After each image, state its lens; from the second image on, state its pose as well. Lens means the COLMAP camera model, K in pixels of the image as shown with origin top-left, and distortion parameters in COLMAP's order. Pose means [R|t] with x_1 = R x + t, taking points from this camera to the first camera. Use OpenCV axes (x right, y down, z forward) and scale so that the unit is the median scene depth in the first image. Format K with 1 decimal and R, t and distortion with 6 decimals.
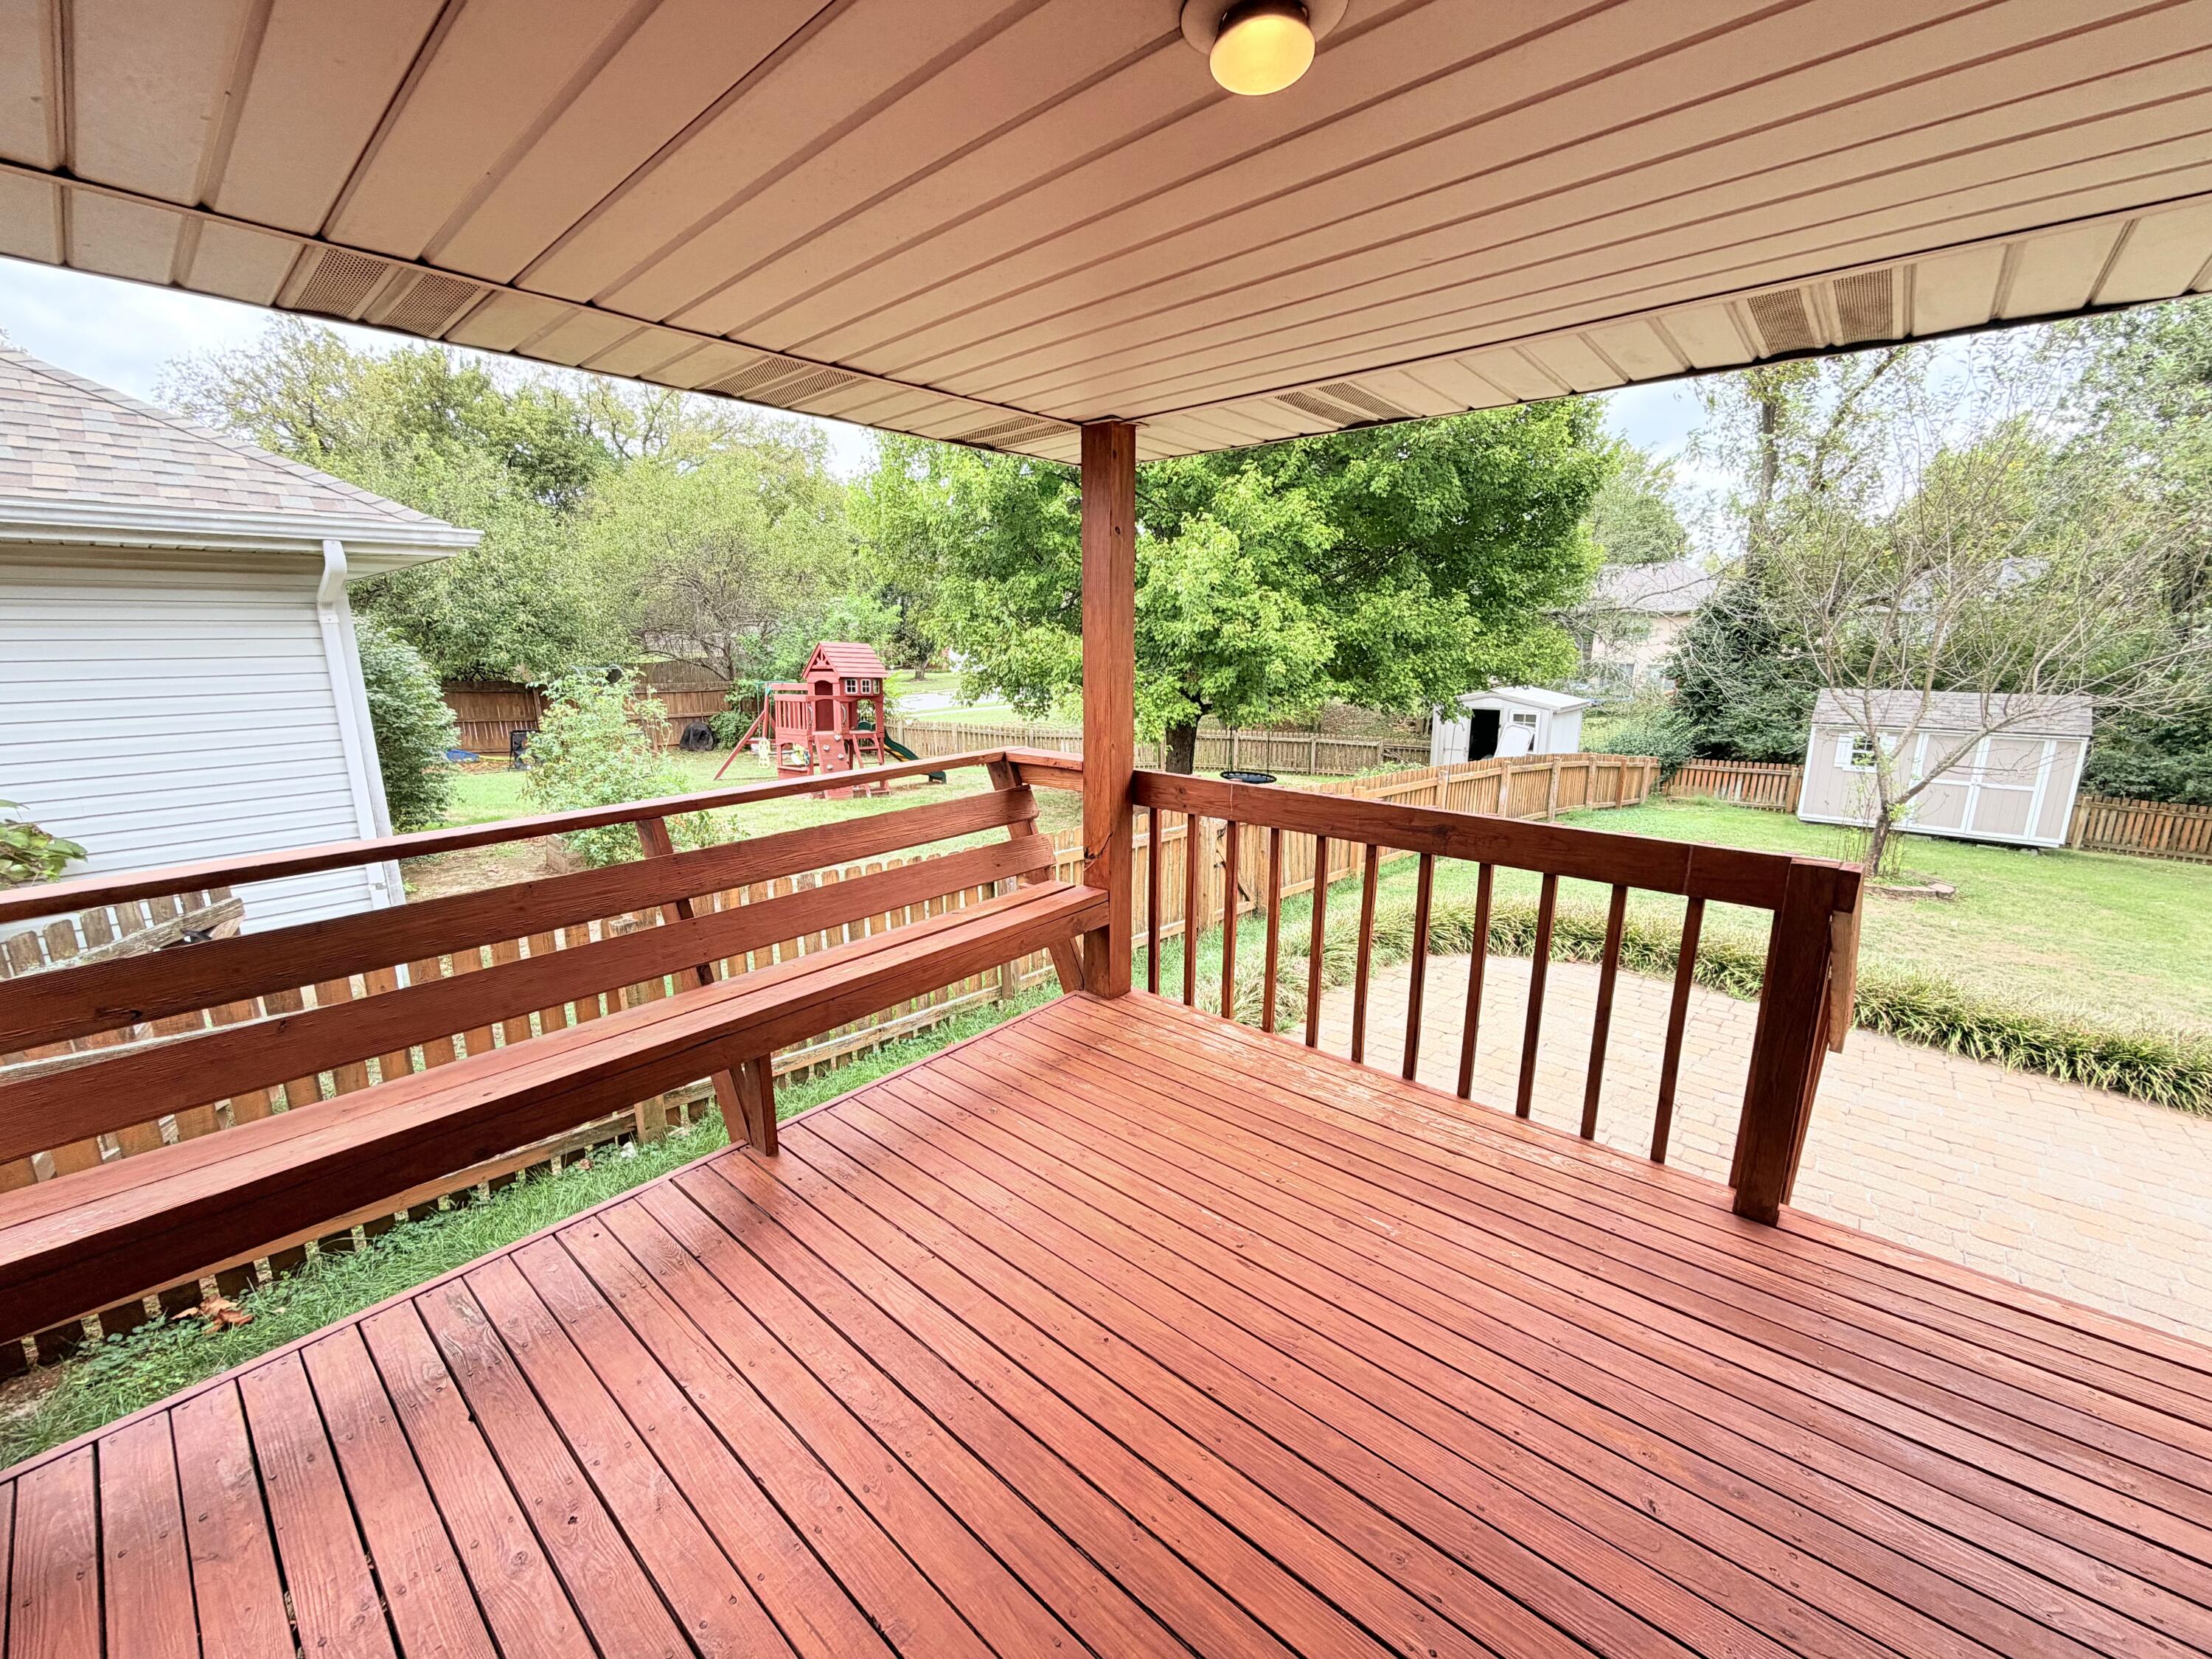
lens RADIAL K [[881.7, 0, 1107.5], [0, 881.7, 831.6], [0, 0, 1]] dist [-0.000940, 0.000882]
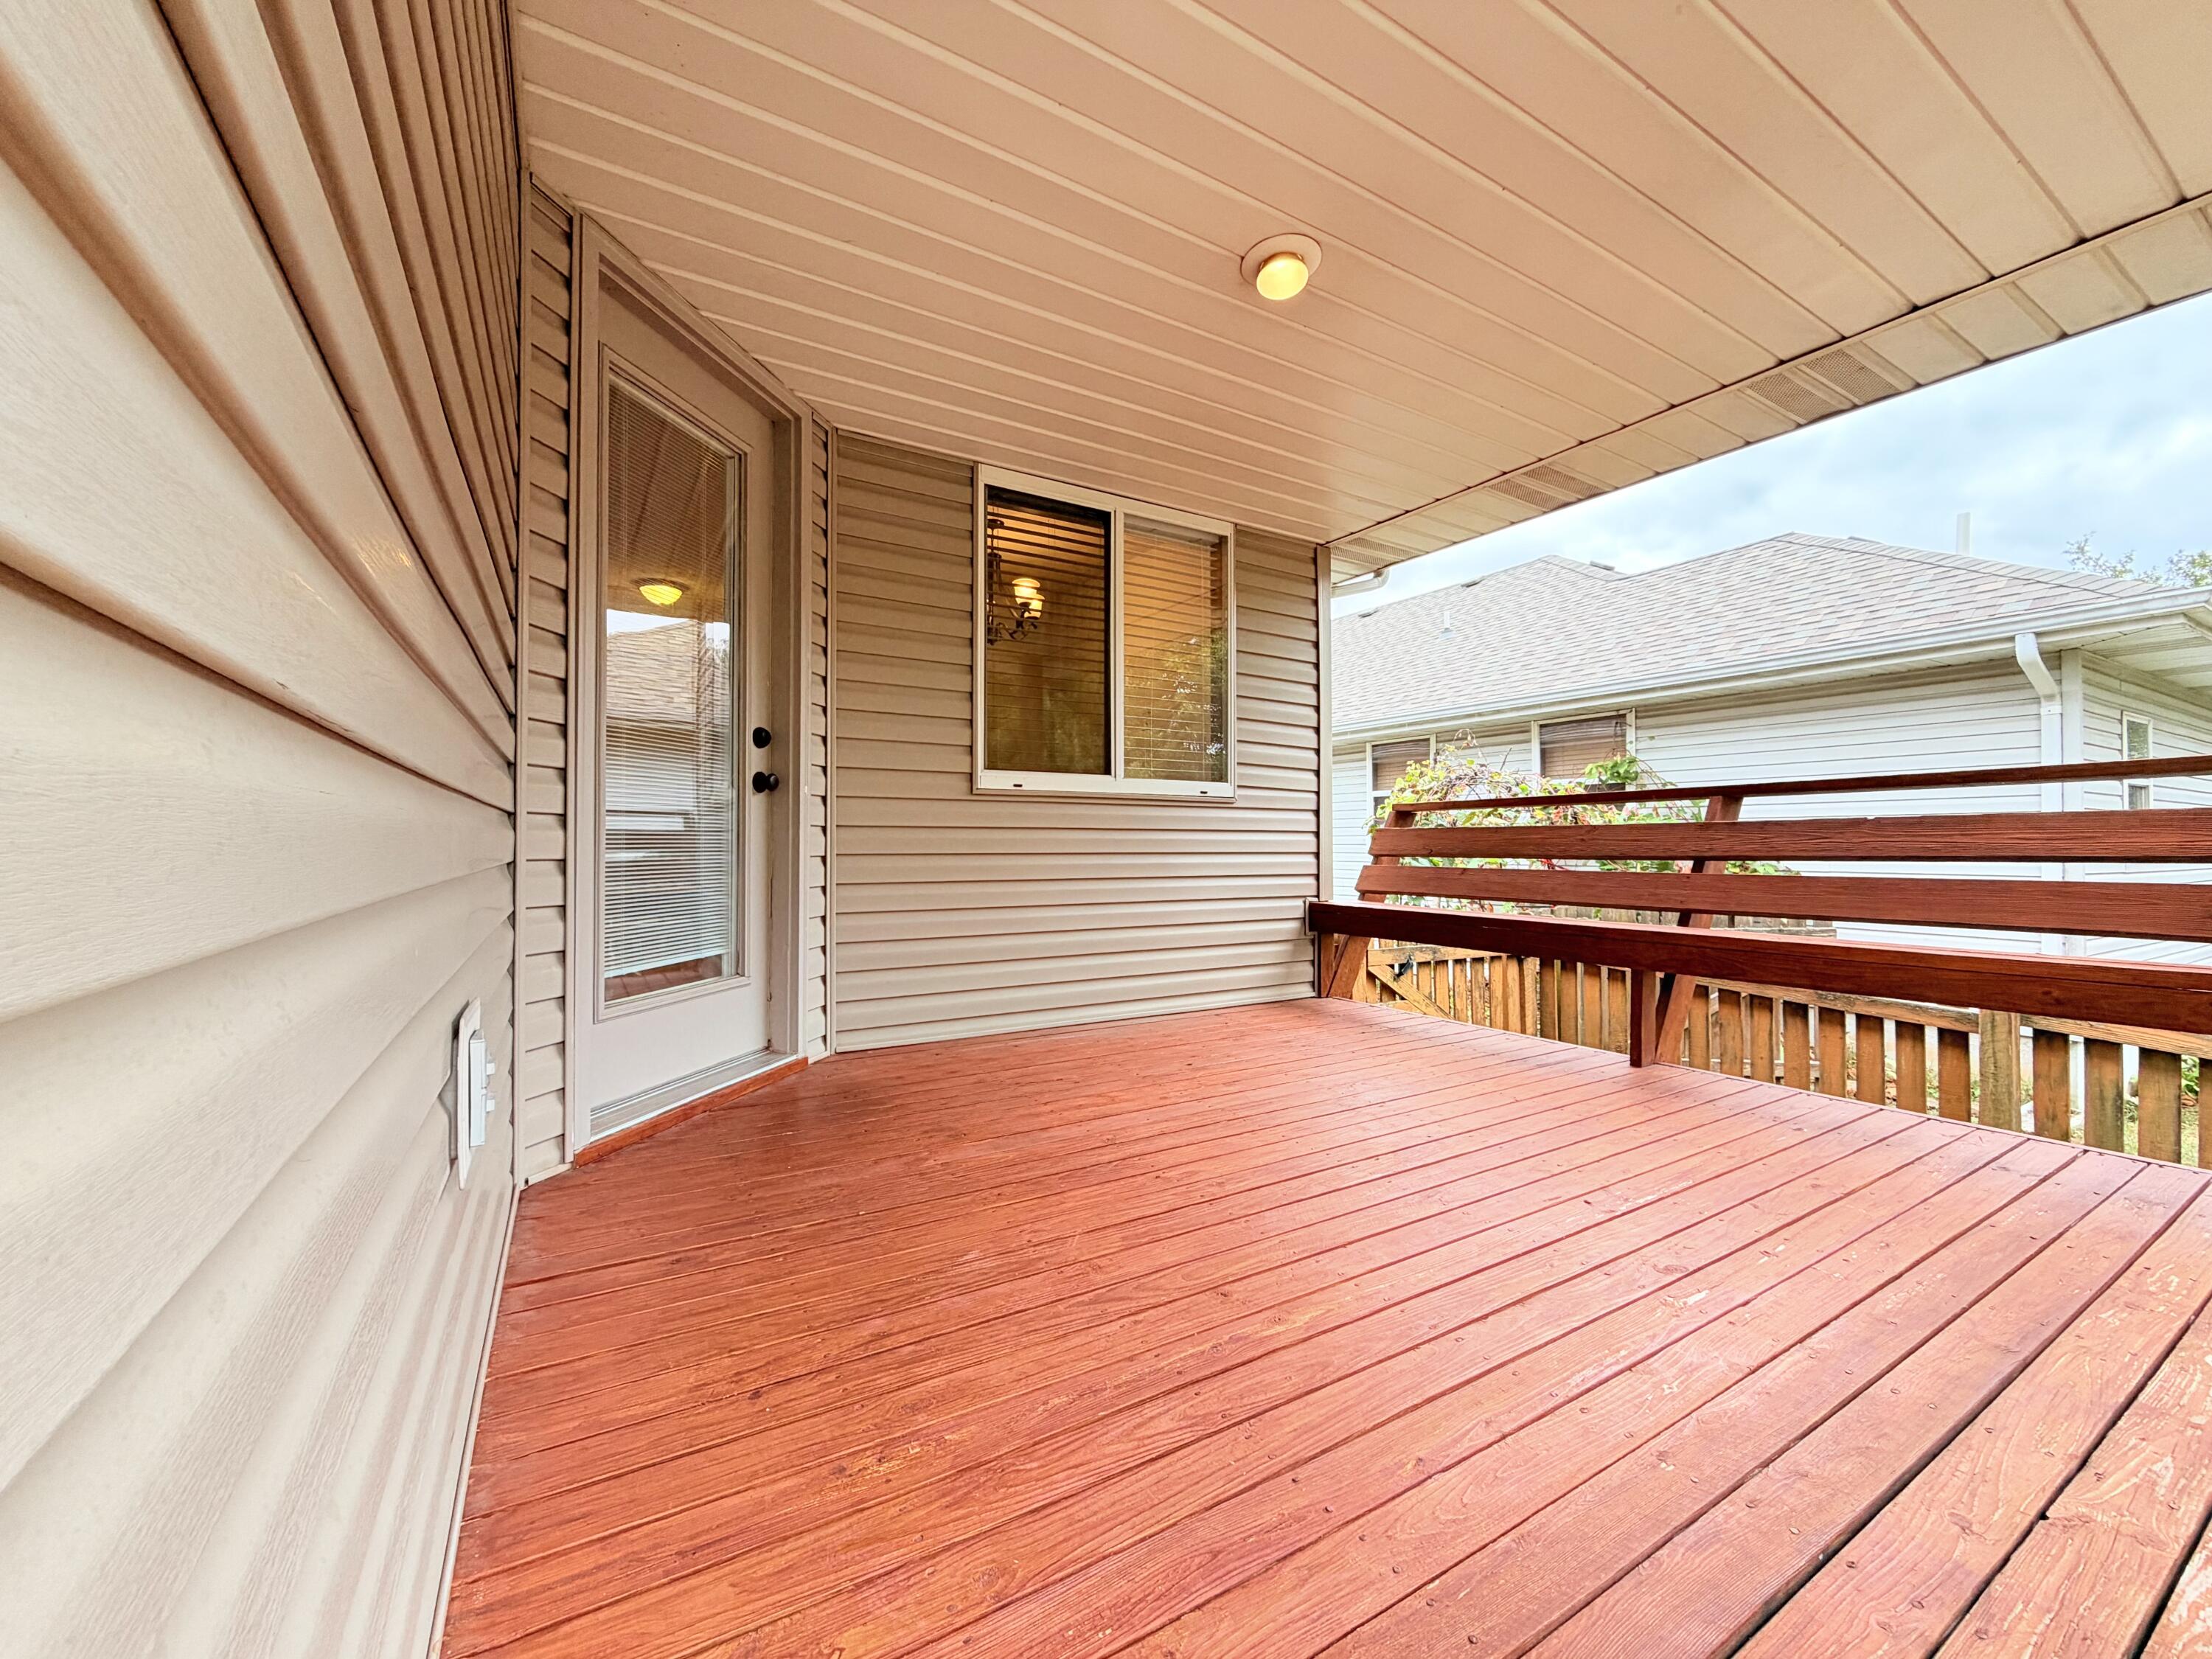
lens RADIAL K [[881.7, 0, 1102.2], [0, 881.7, 831.8], [0, 0, 1]] dist [-0.000940, 0.000882]
pose [[-0.298877, -0.004453, -0.954281, 0.482287], [-0.207014, 0.976479, 0.060280, 0.072892], [0.931567, 0.215565, -0.292769, 0.322118]]
